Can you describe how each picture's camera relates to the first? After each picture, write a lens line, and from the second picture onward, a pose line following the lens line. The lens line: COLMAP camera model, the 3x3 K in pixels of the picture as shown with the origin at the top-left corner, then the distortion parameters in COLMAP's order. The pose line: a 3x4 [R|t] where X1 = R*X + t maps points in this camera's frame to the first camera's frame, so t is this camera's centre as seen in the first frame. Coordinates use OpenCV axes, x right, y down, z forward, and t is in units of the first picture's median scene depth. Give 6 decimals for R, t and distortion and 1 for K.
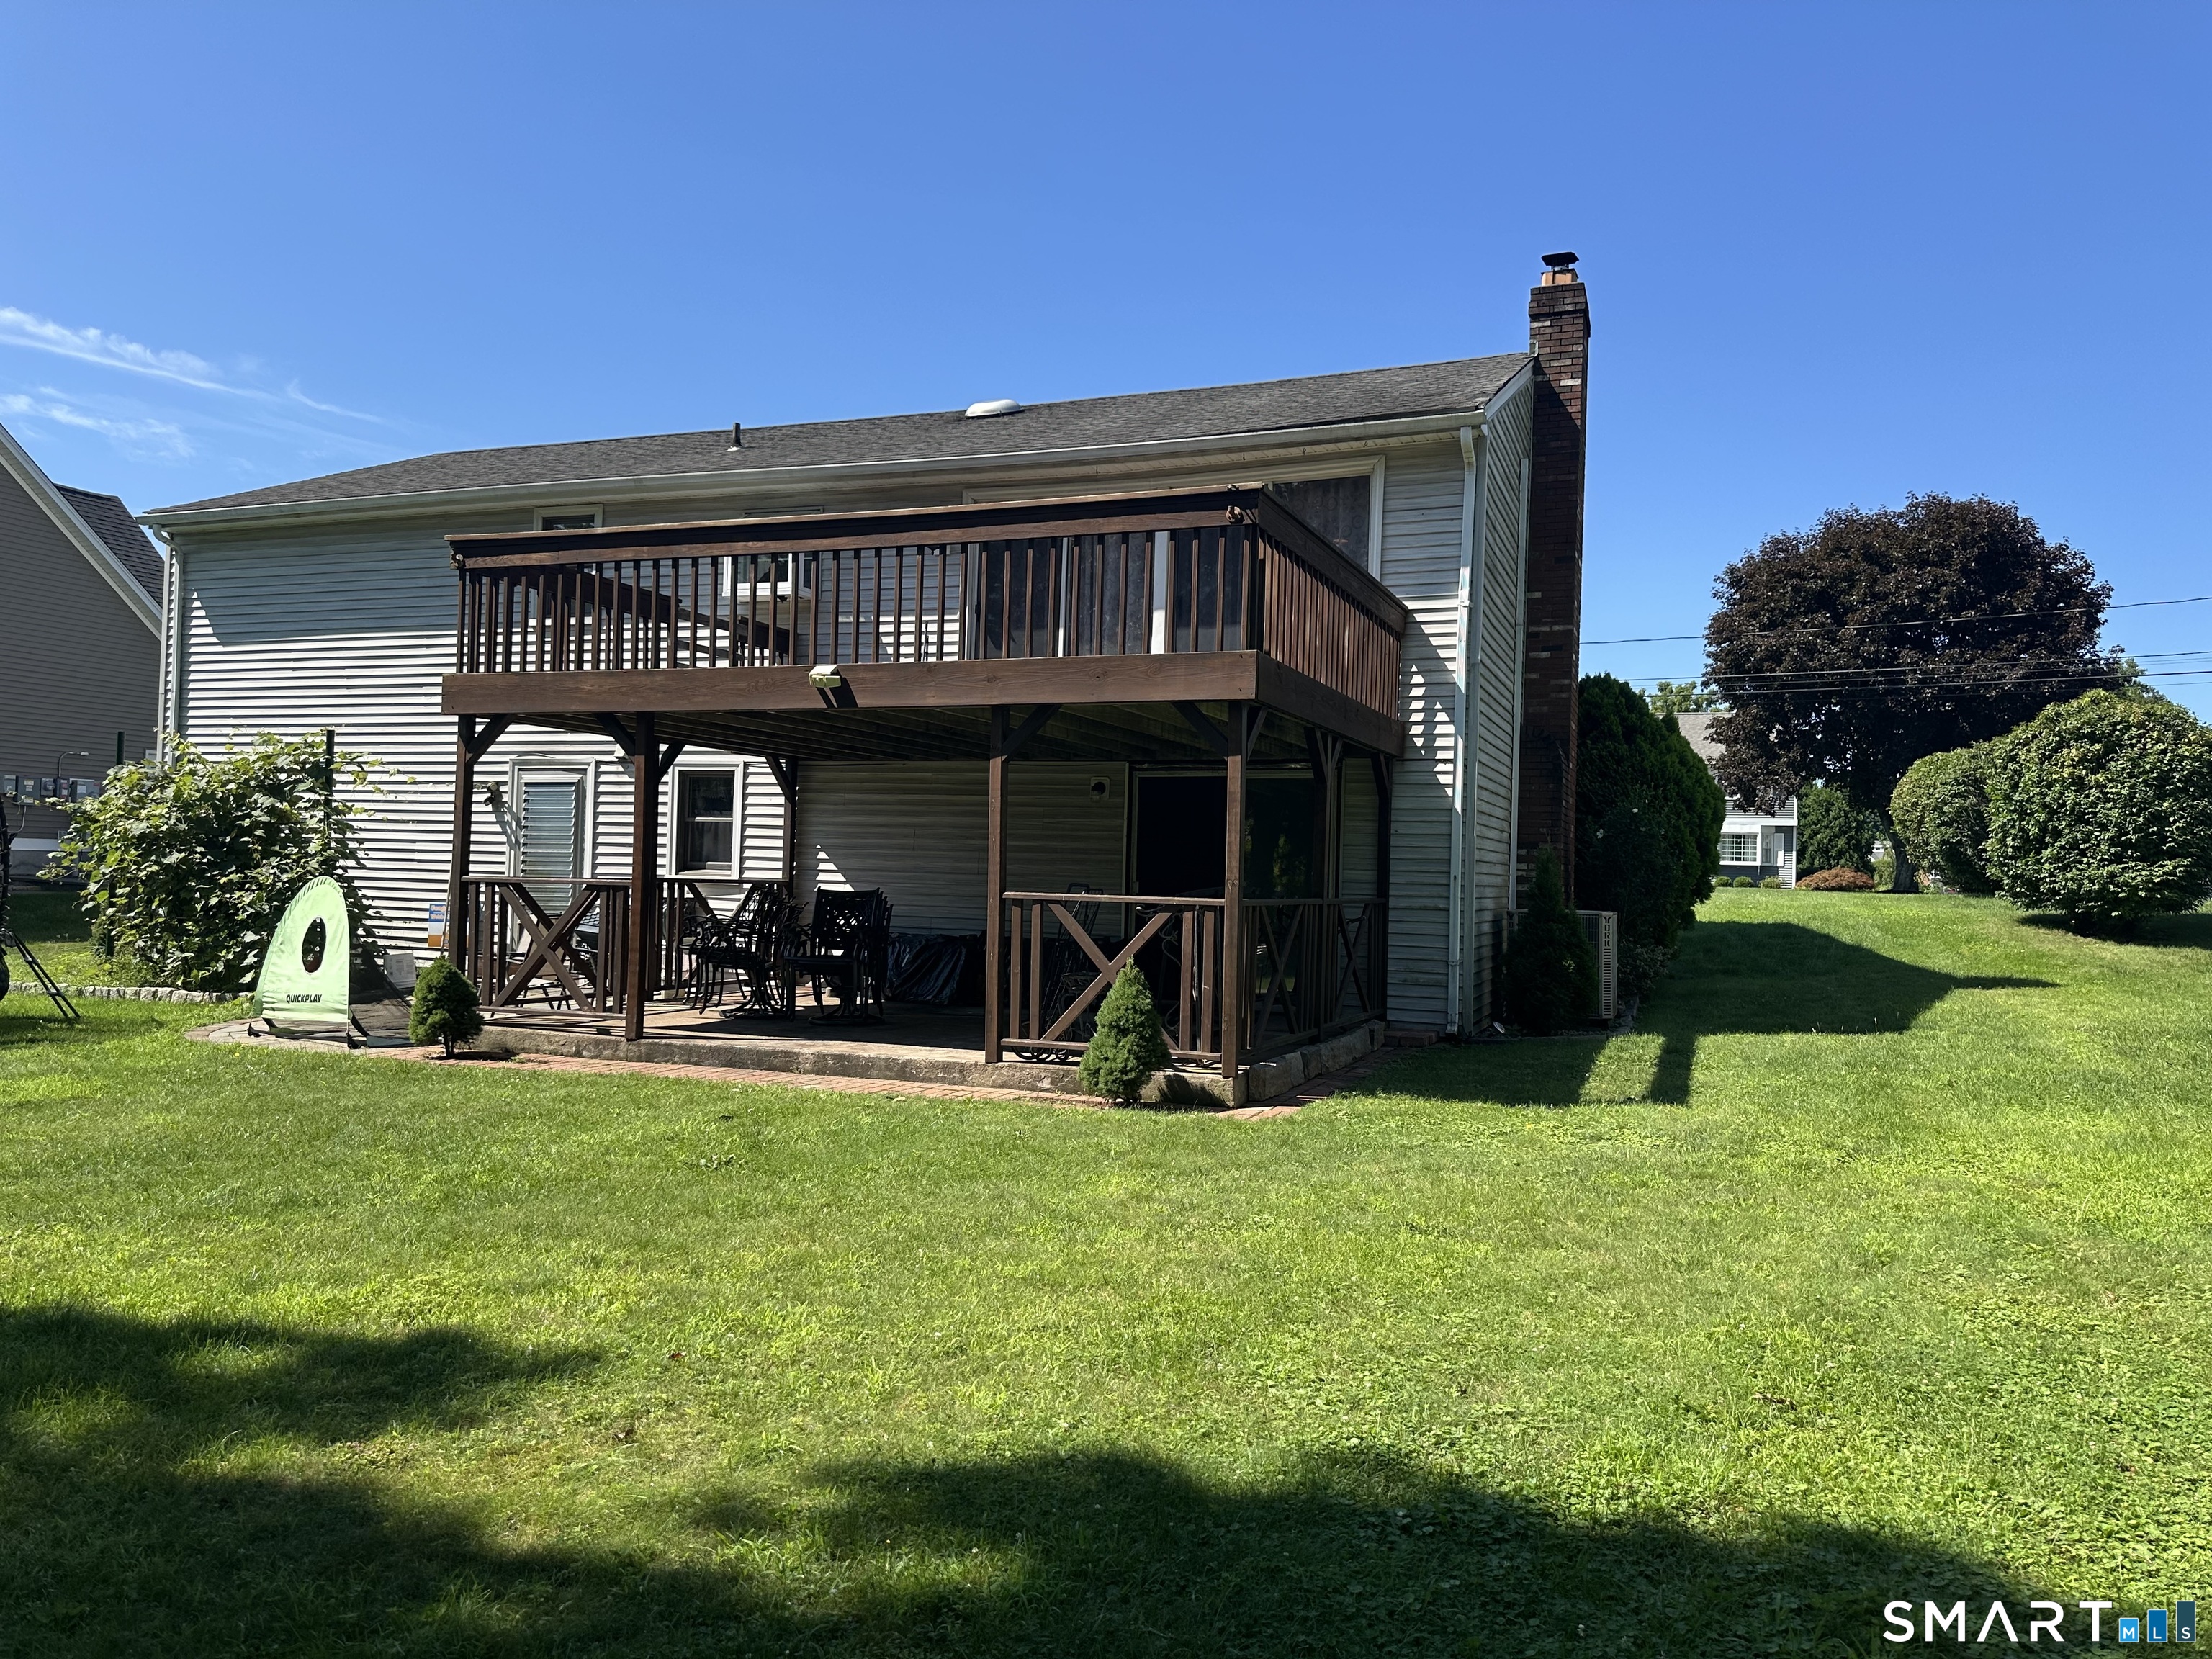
lens RADIAL K [[1563.9, 0, 1109.2], [0, 1563.9, 845.6], [0, 0, 1]] dist [0.022112, -0.018189]
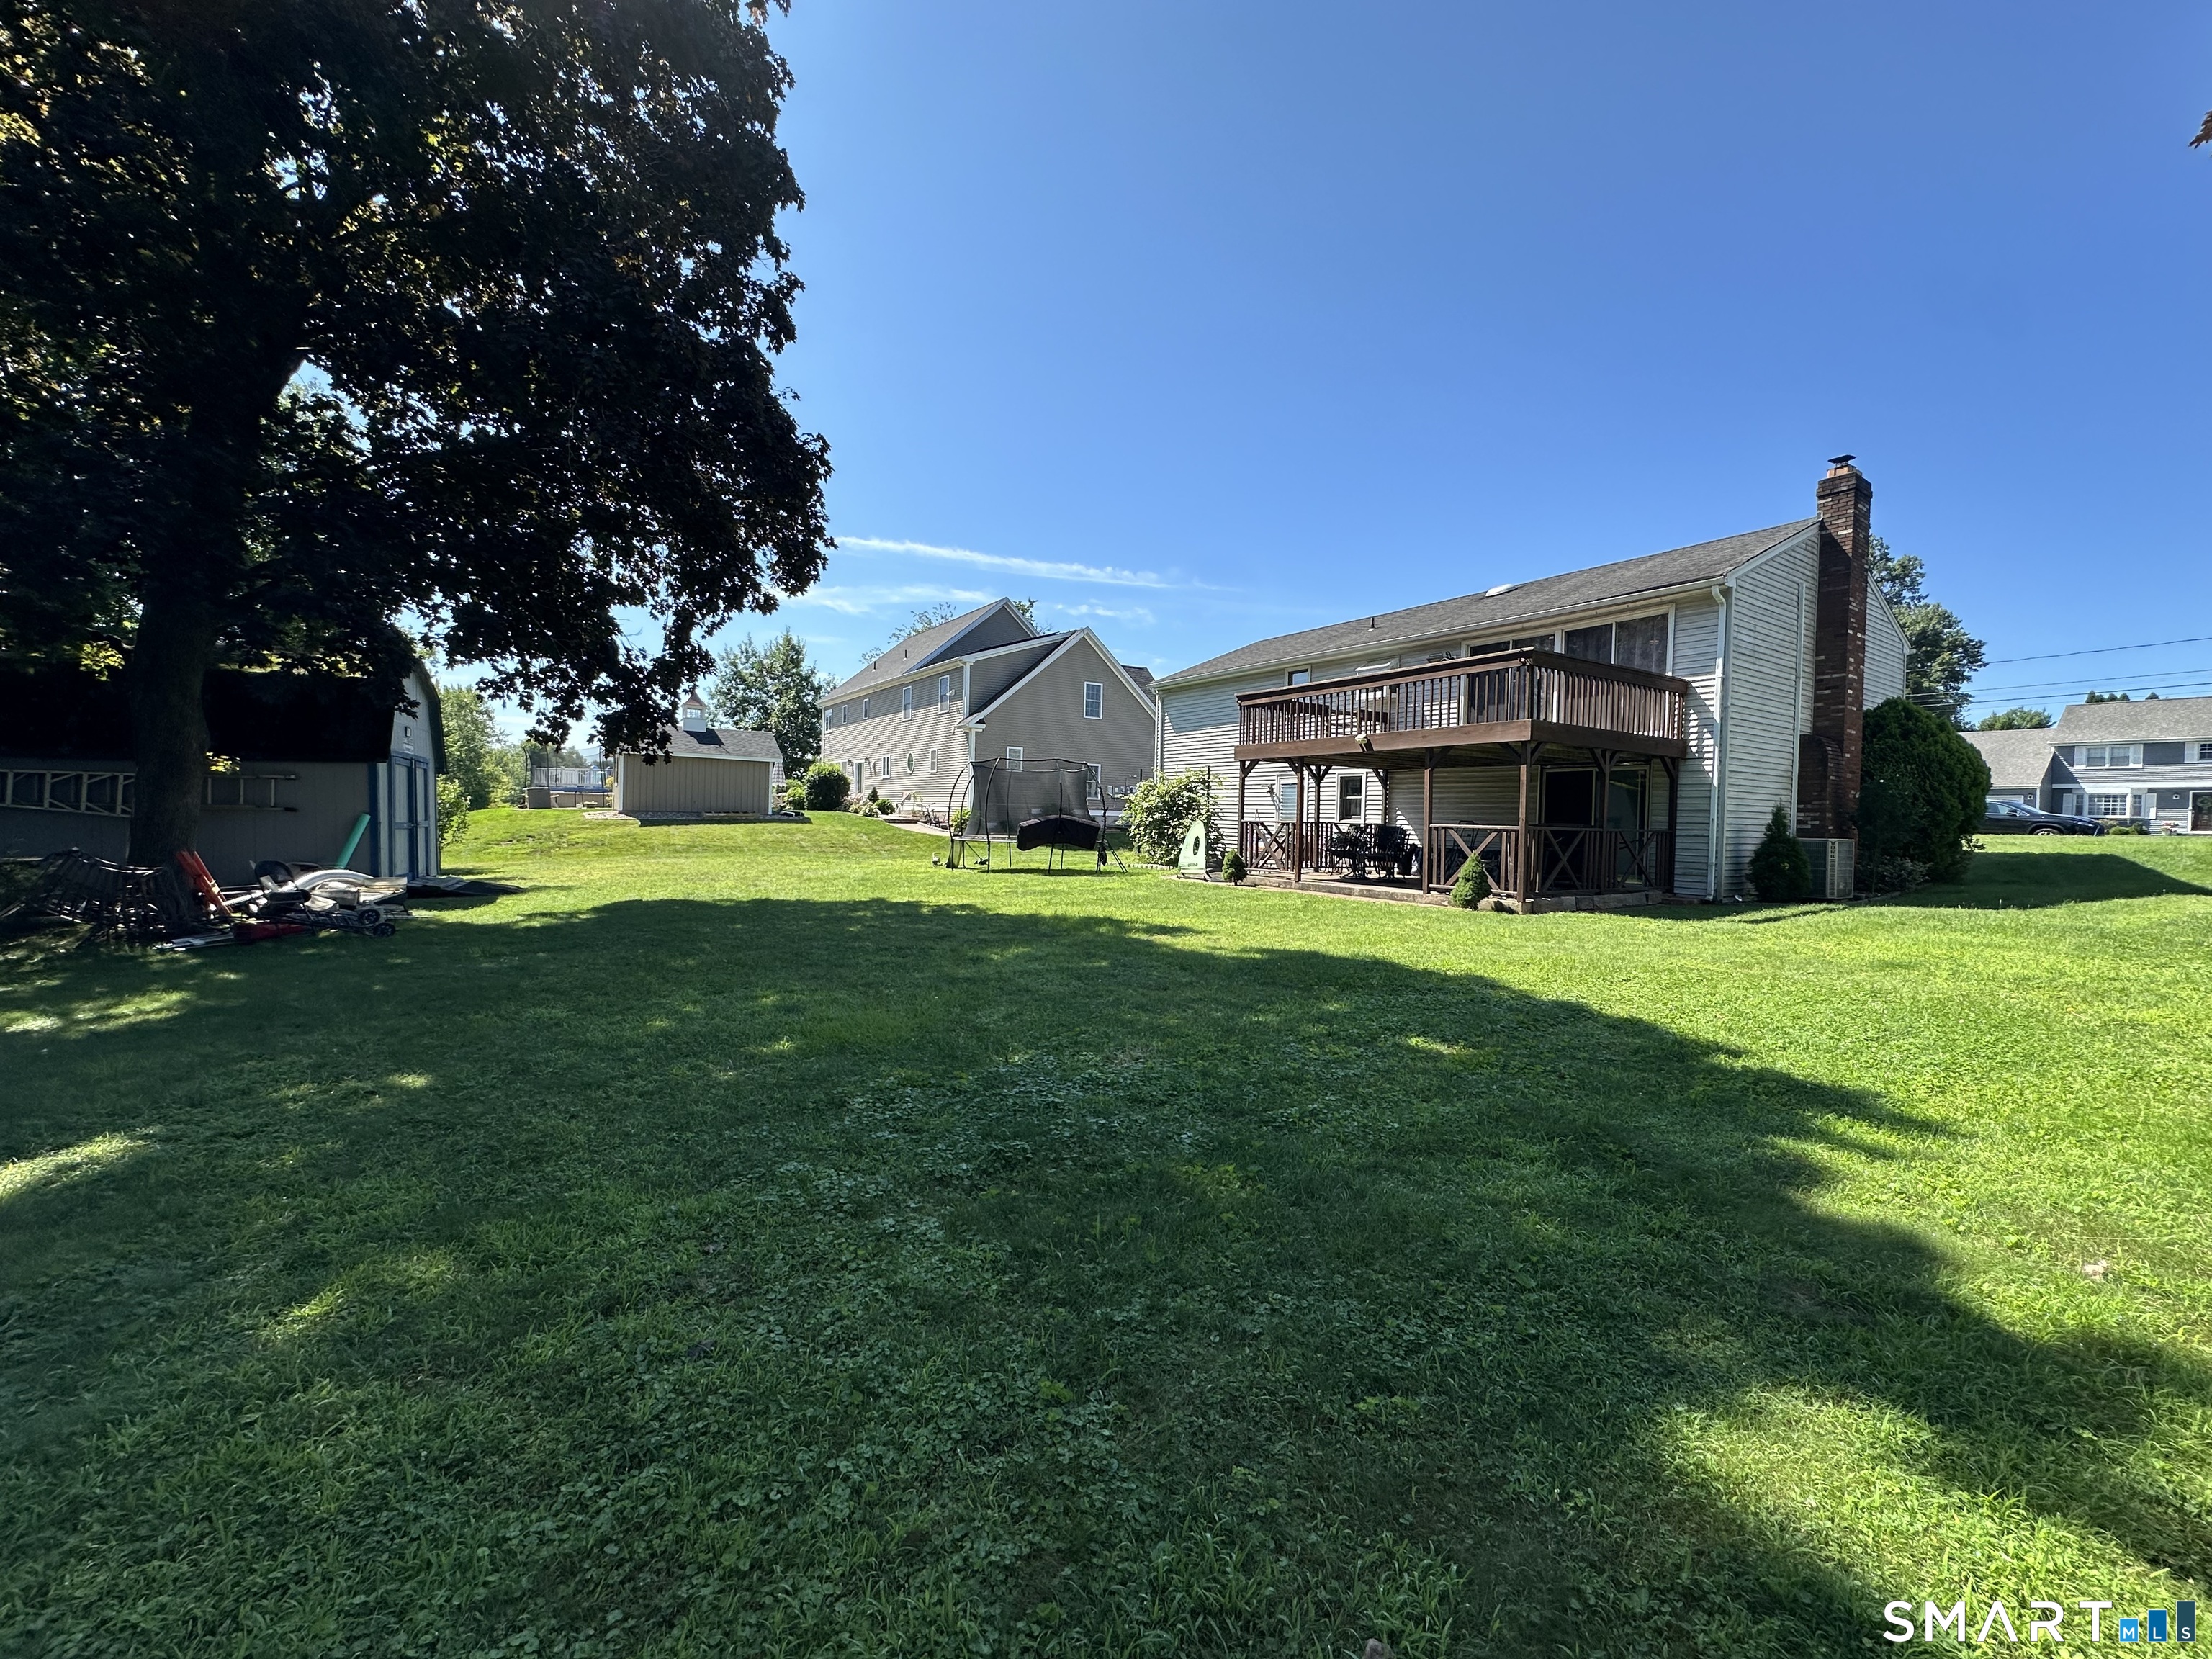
lens RADIAL K [[880.9, 0, 1103.4], [0, 880.9, 836.3], [0, 0, 1]] dist [-0.004485, 0.001340]
pose [[0.809877, 0.004817, -0.586580, 0.236895], [0.009565, 0.999725, 0.021417, 0.010454], [0.586522, -0.022956, 0.809608, -0.303204]]
